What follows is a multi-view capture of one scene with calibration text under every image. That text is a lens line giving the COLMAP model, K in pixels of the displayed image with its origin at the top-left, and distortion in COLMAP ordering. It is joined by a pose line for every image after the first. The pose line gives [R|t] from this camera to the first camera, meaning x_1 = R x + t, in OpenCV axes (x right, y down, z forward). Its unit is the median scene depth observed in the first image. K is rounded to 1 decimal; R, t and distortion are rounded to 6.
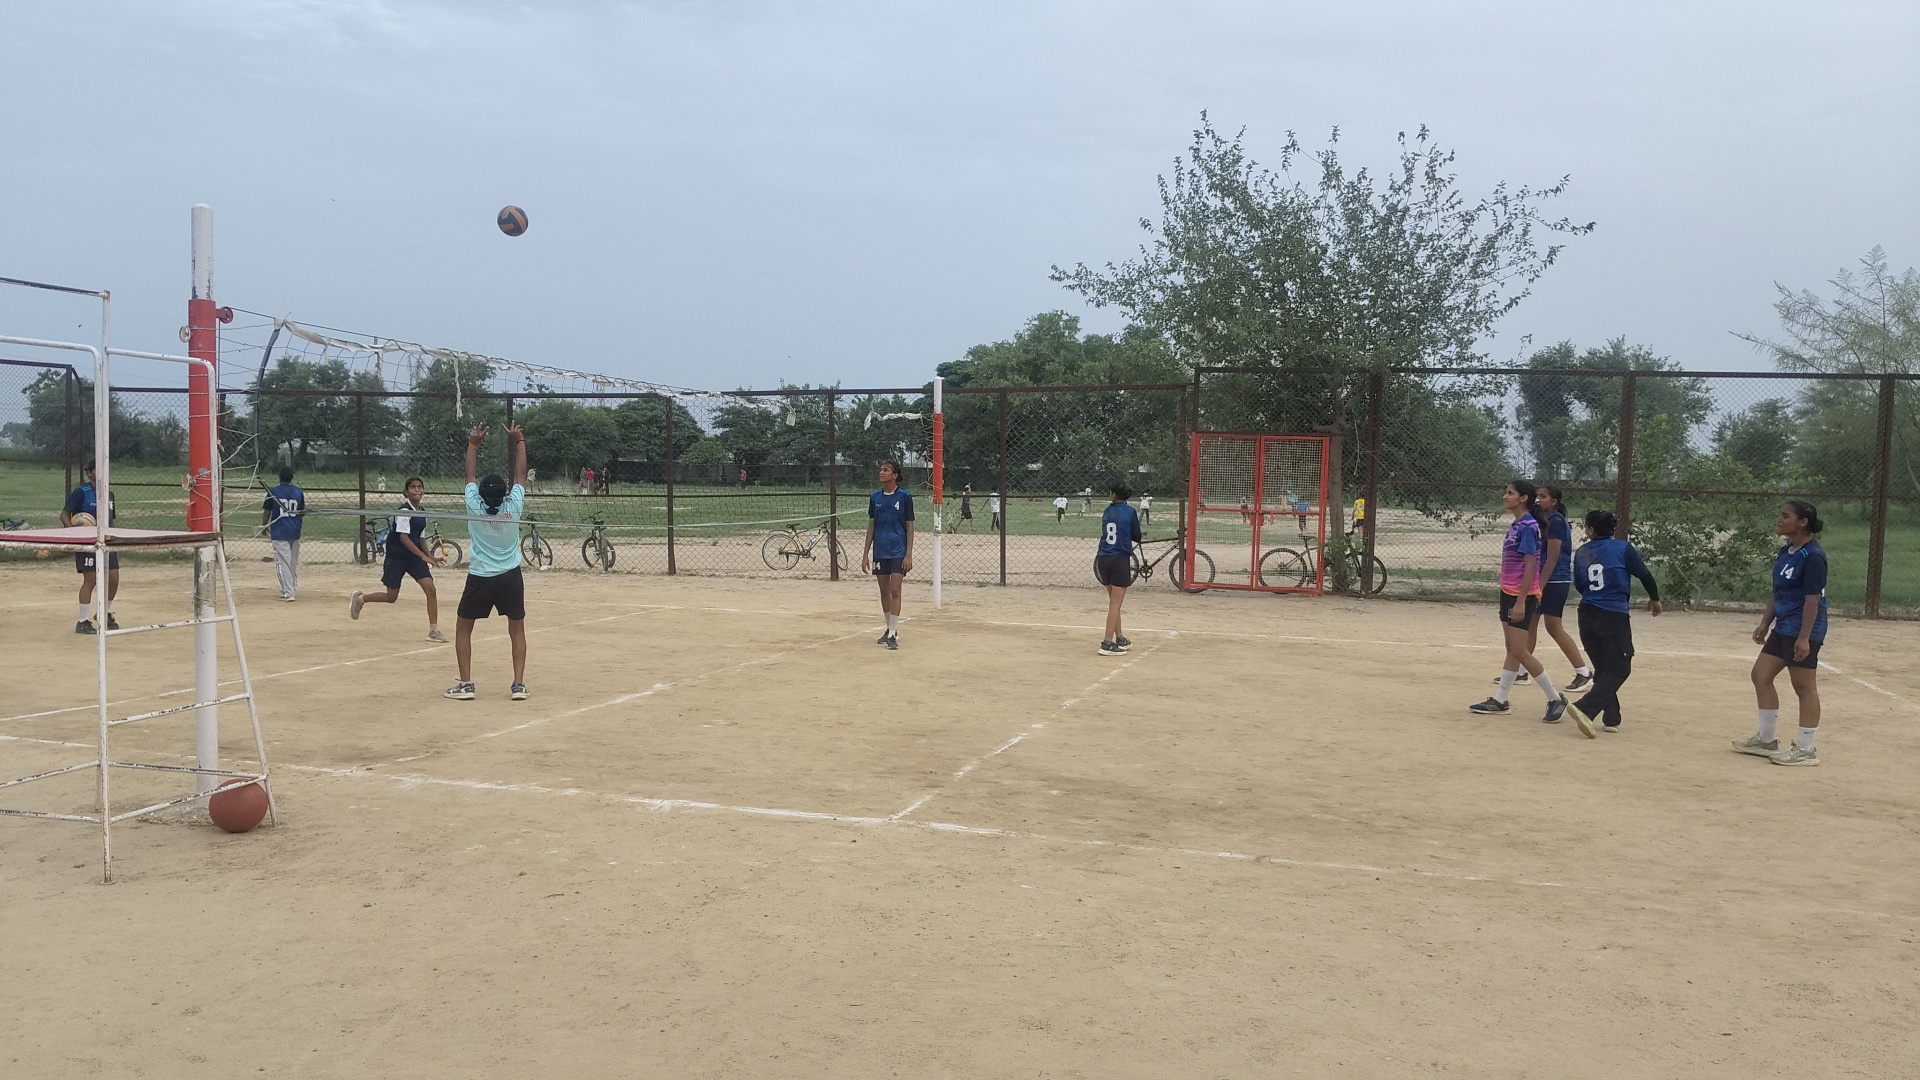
lens RADIAL K [[1448.3, 0, 943.6], [0, 1448.3, 536.7], [0, 0, 1]] dist [0.040276, -0.096226]
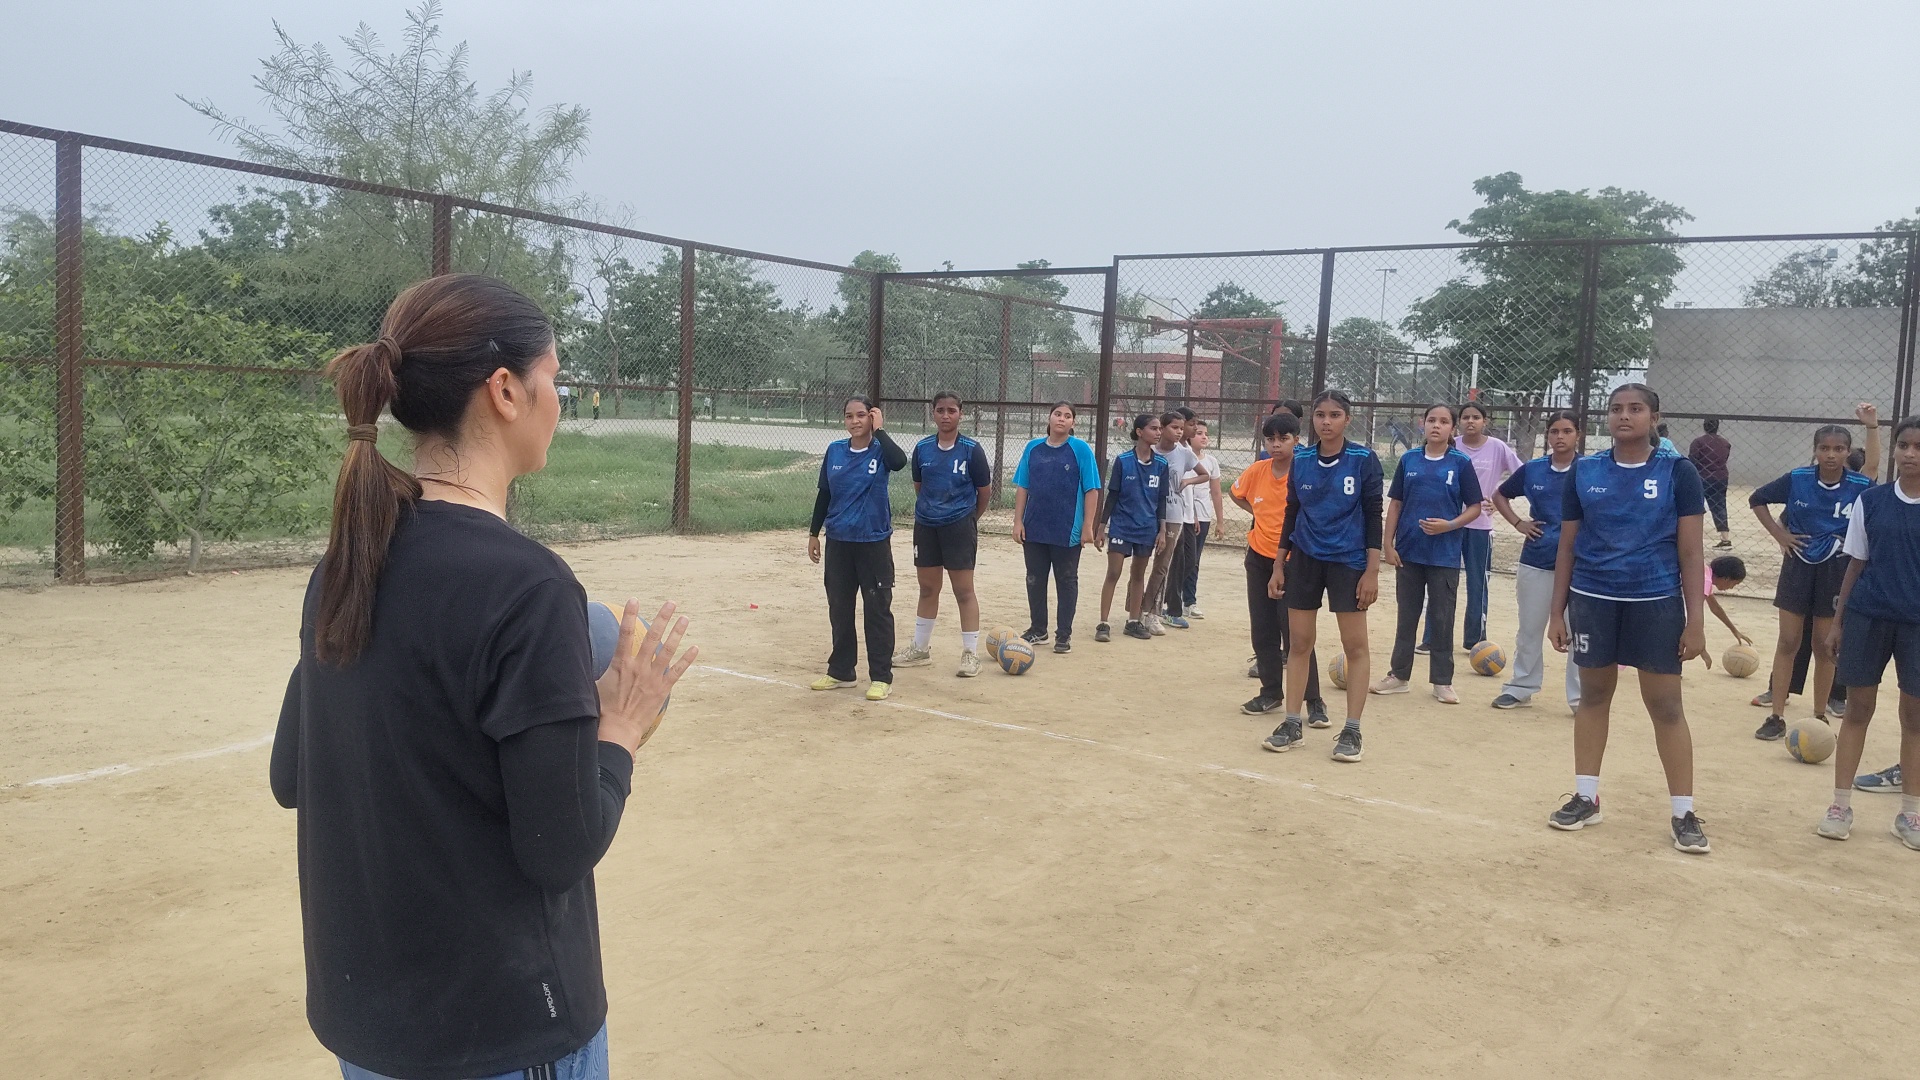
lens RADIAL K [[1448.3, 0, 958.3], [0, 1448.3, 566.6], [0, 0, 1]] dist [0.040276, -0.096226]
pose [[0.324848, -0.110329, 0.939309, 0.063549], [0.011921, 0.993571, 0.112580, -0.012326], [-0.945691, -0.025374, 0.324075, 0.472515]]
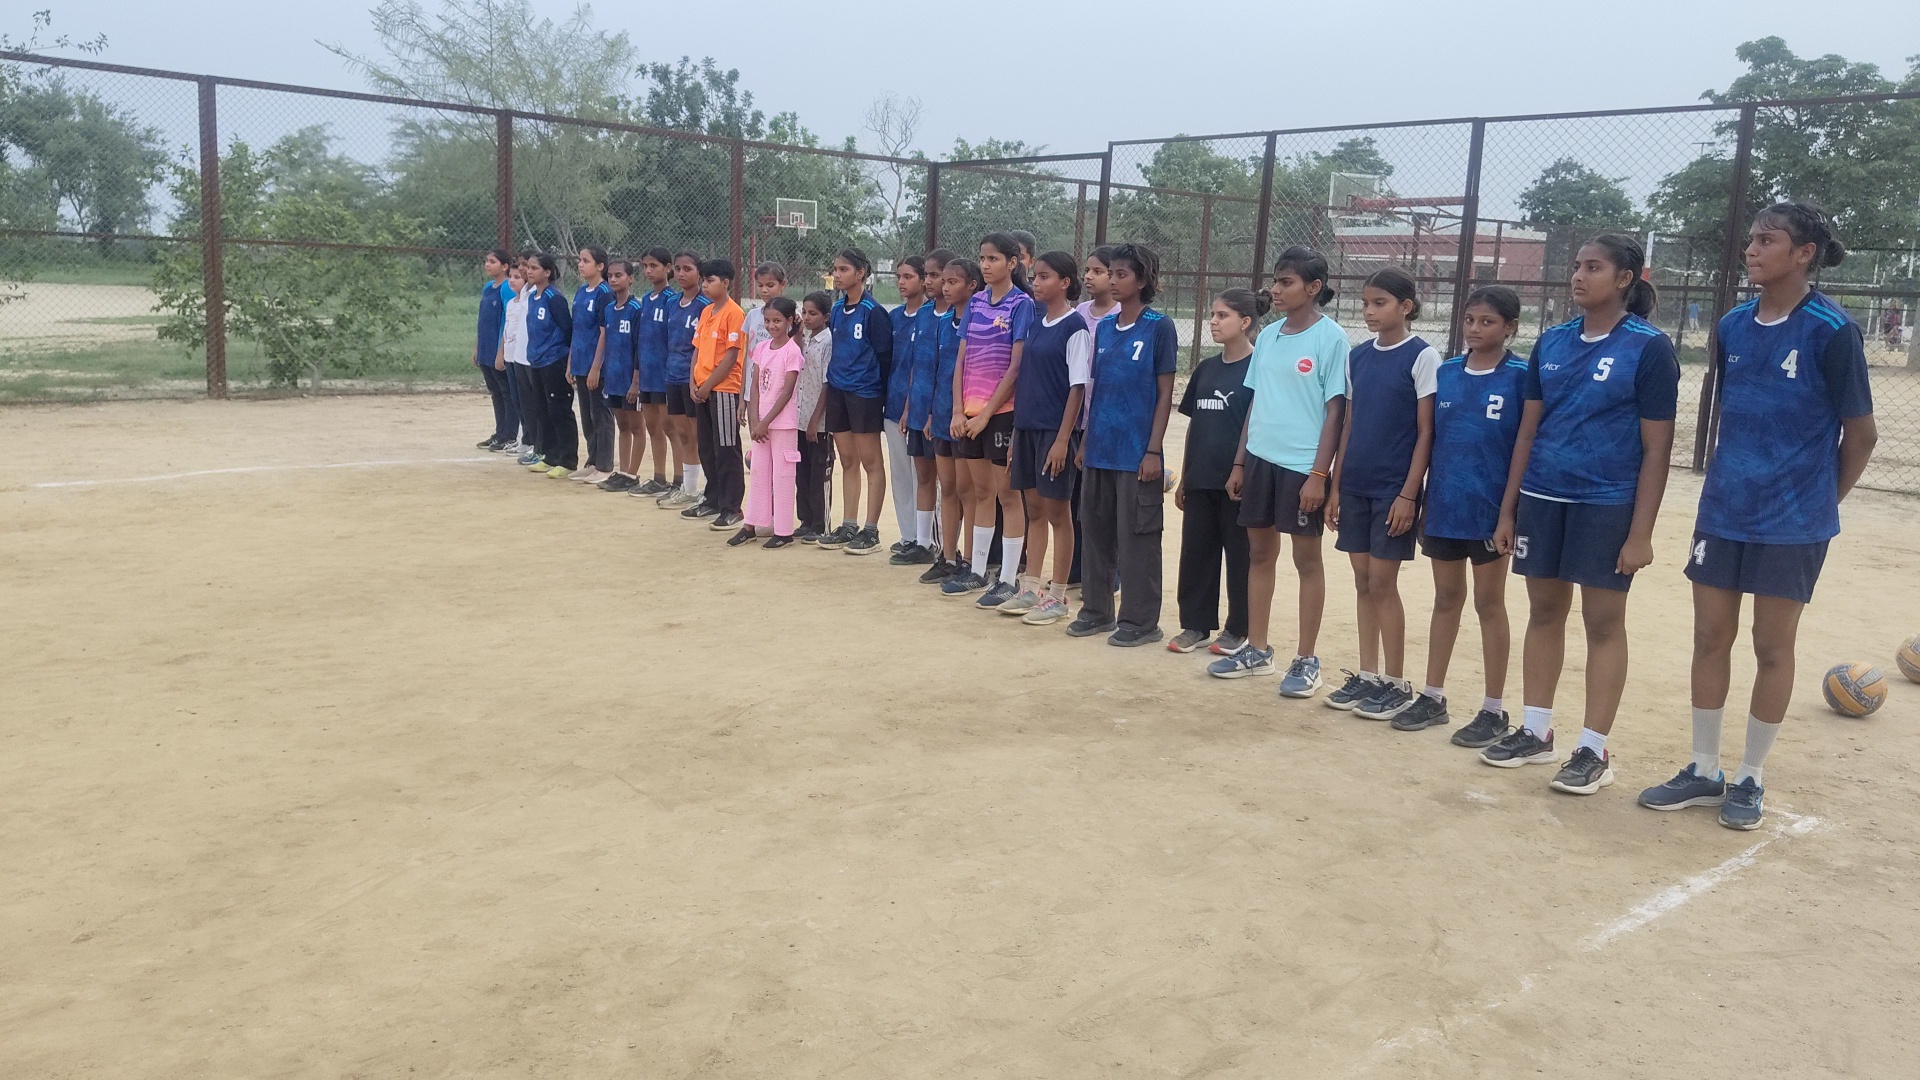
lens RADIAL K [[1448.3, 0, 953.8], [0, 1448.3, 541.9], [0, 0, 1]] dist [0.040276, -0.096226]
pose [[0.553091, -0.145970, 0.820233, 0.040815], [0.010553, 0.985680, 0.168297, -0.001022], [-0.833054, -0.084427, 0.546711, 0.238151]]
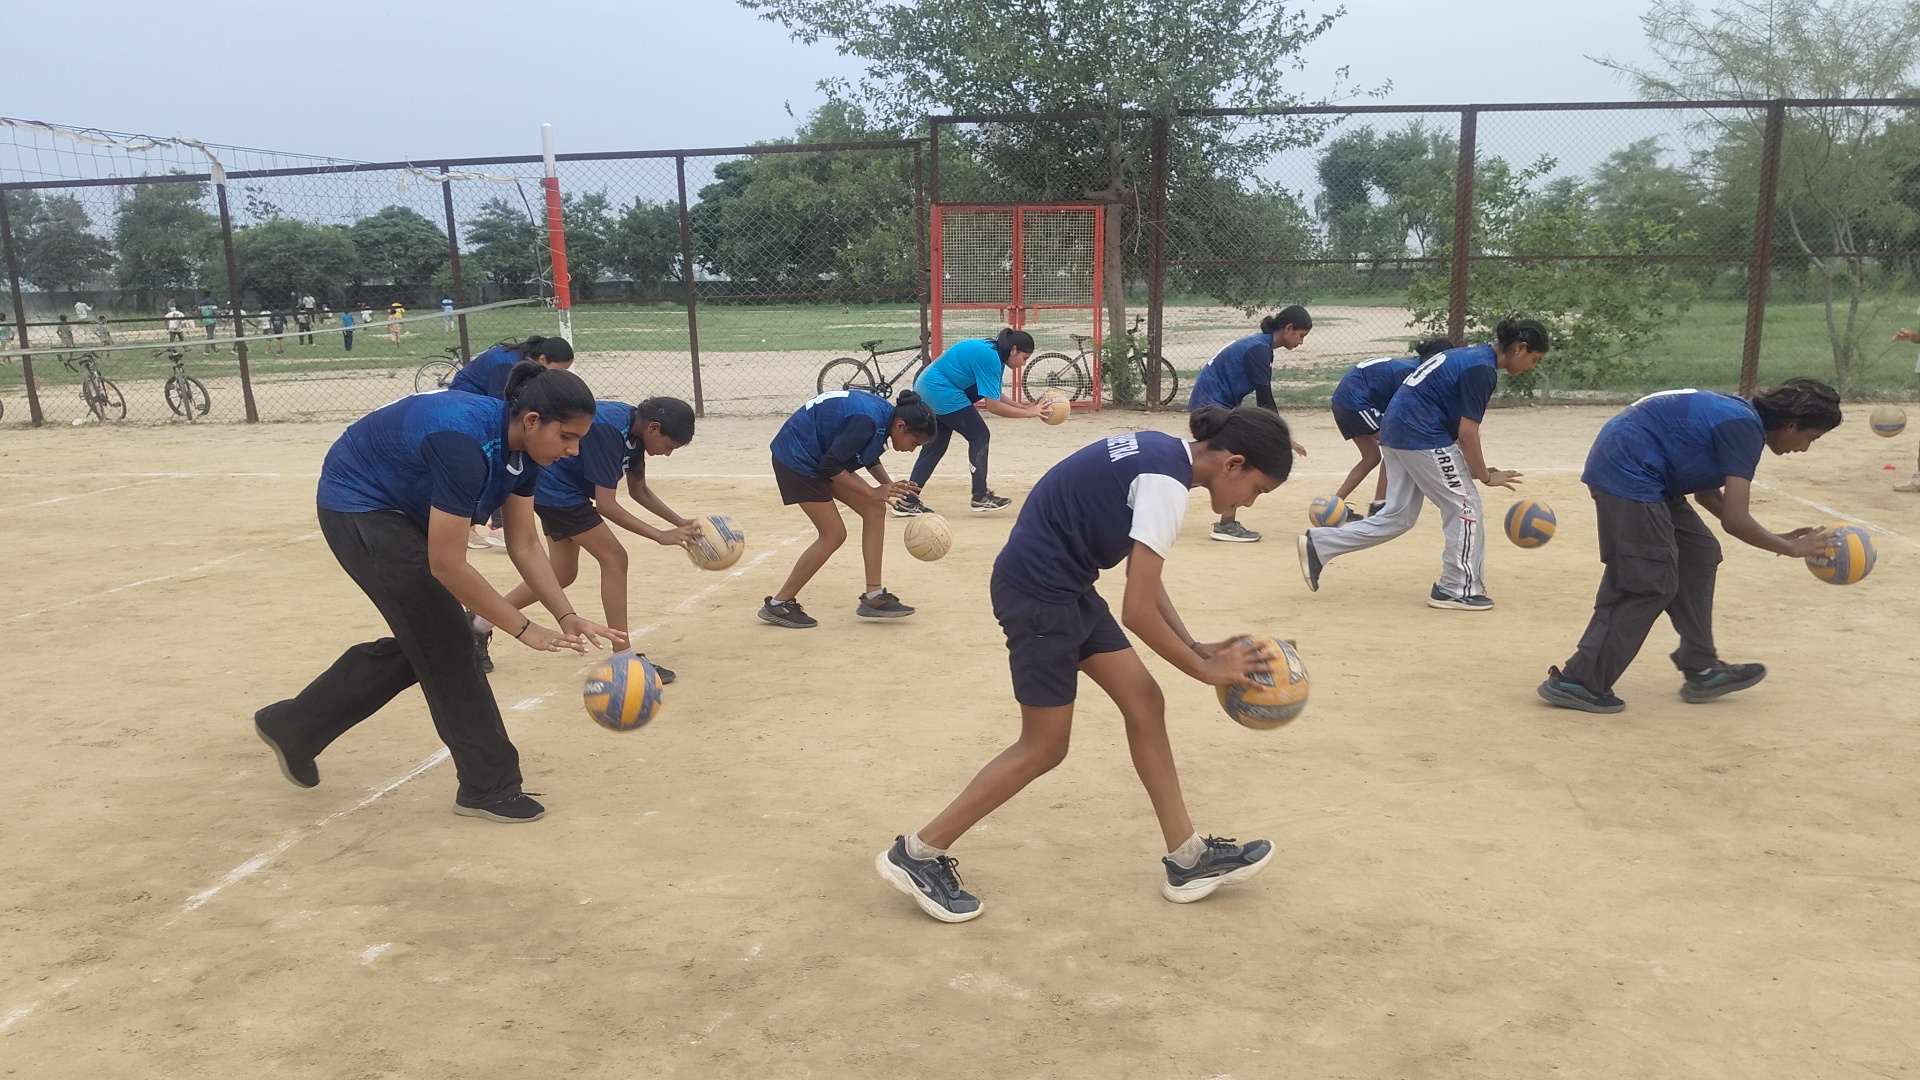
lens RADIAL K [[1448.3, 0, 971.8], [0, 1448.3, 567.3], [0, 0, 1]] dist [0.040276, -0.096226]
pose [[0.988393, -0.064173, 0.137698, 0.072525], [0.043130, 0.987639, 0.150695, 0.002692], [-0.145667, -0.143007, 0.978943, 0.208385]]
